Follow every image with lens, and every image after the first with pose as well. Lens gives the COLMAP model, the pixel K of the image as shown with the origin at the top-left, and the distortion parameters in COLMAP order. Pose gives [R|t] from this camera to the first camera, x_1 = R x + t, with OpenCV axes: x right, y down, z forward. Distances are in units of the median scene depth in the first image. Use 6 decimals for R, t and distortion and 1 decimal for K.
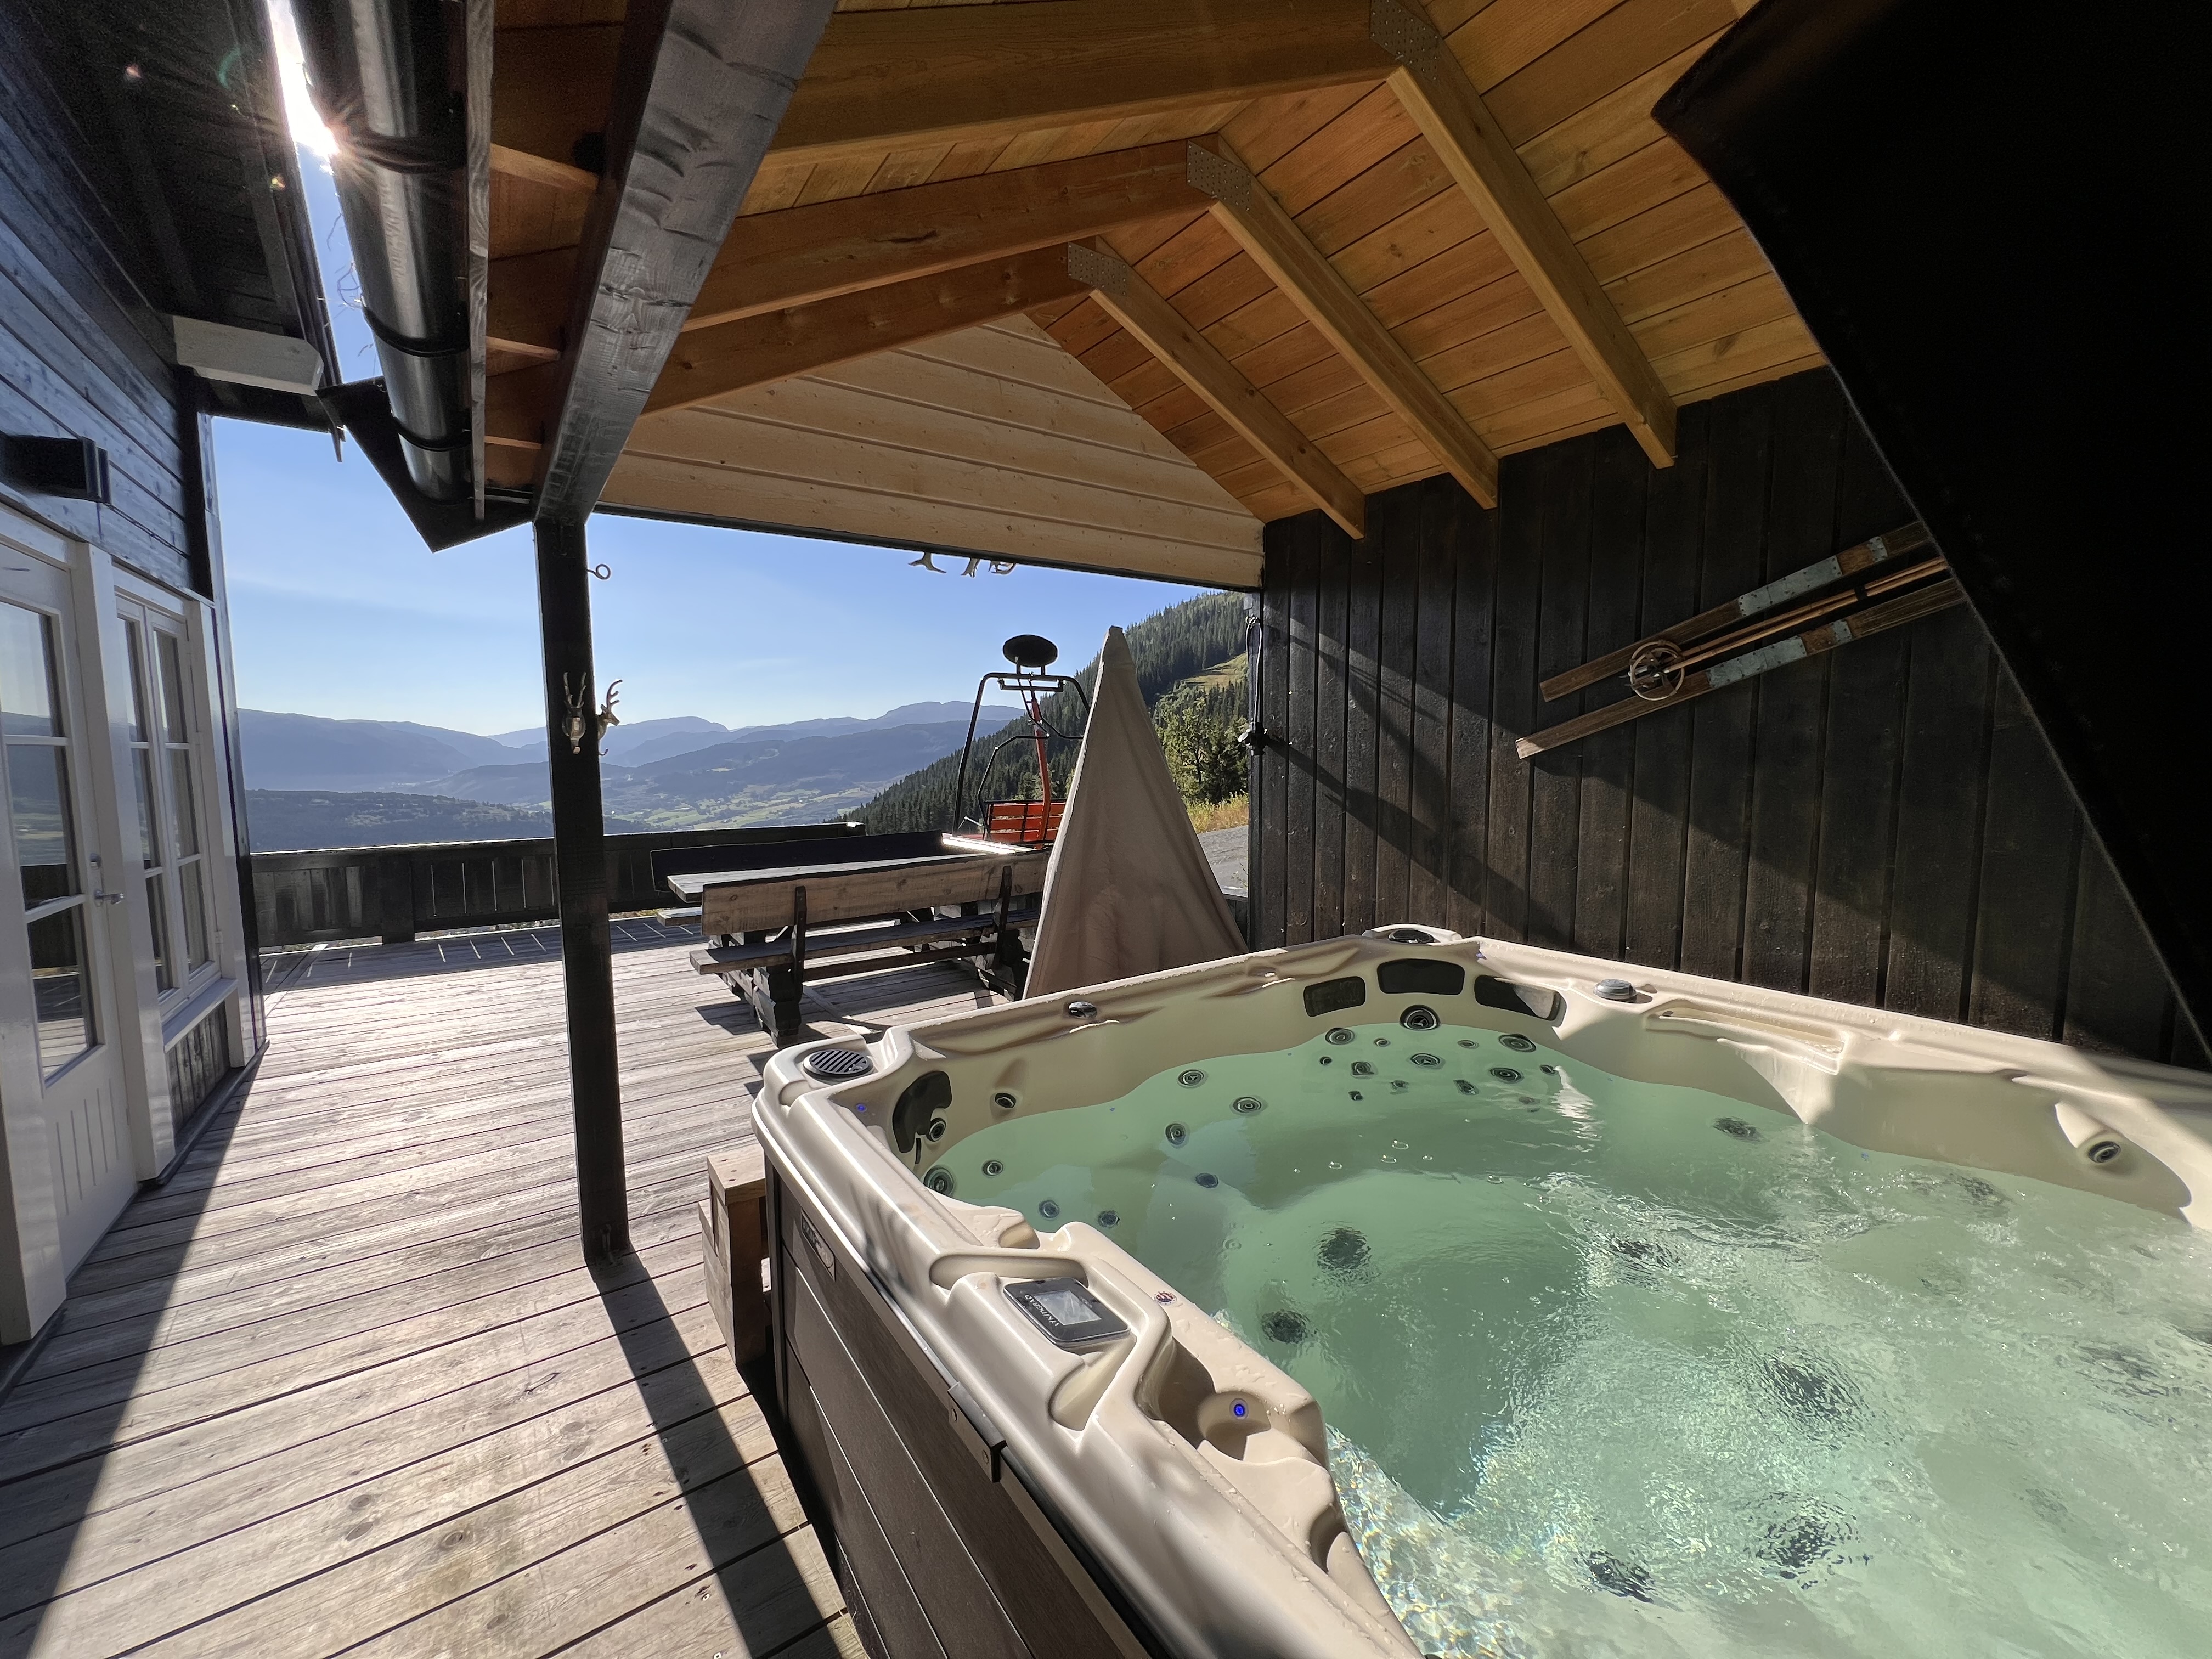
lens RADIAL K [[885.8, 0, 1097.9], [0, 885.8, 828.2], [0, 0, 1]] dist [-0.002976, 0.000941]
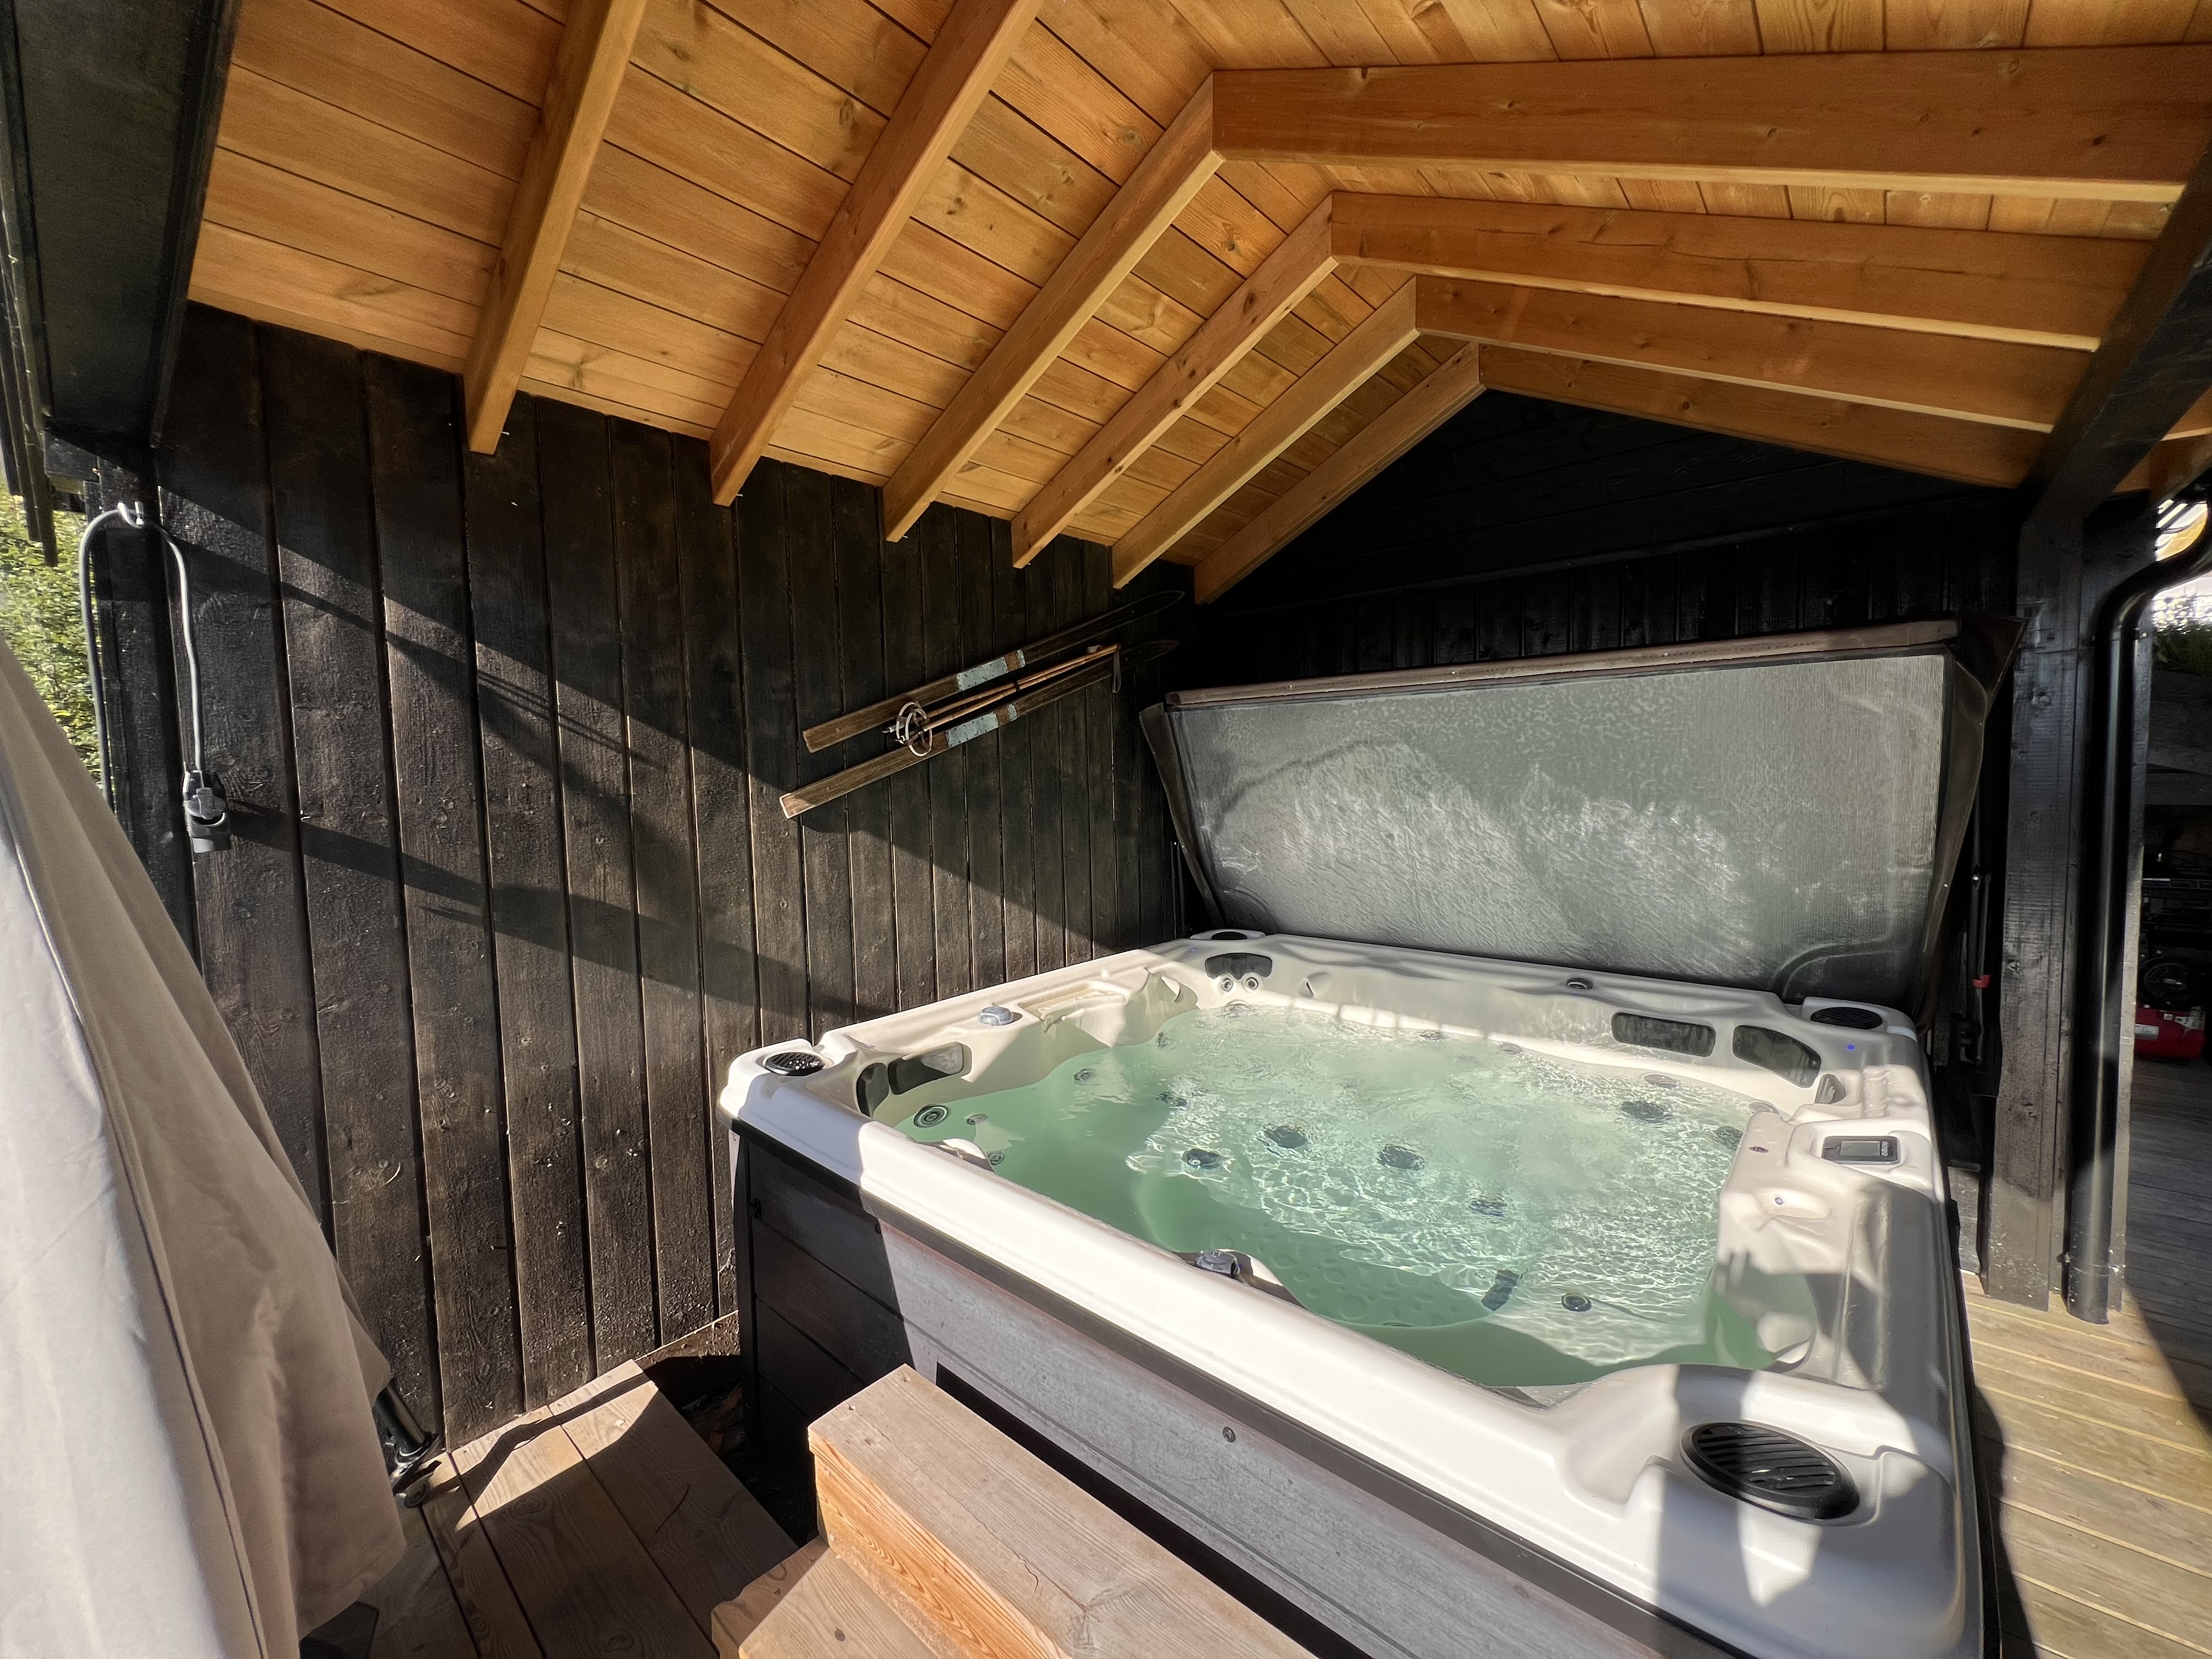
lens RADIAL K [[879.9, 0, 1106.0], [0, 879.9, 829.5], [0, 0, 1]] dist [-0.000143, -0.000301]
pose [[-0.240978, -0.051965, 0.969138, -0.469500], [0.116832, 0.989751, 0.082121, -0.114149], [-0.963473, 0.133015, -0.232437, 1.019379]]
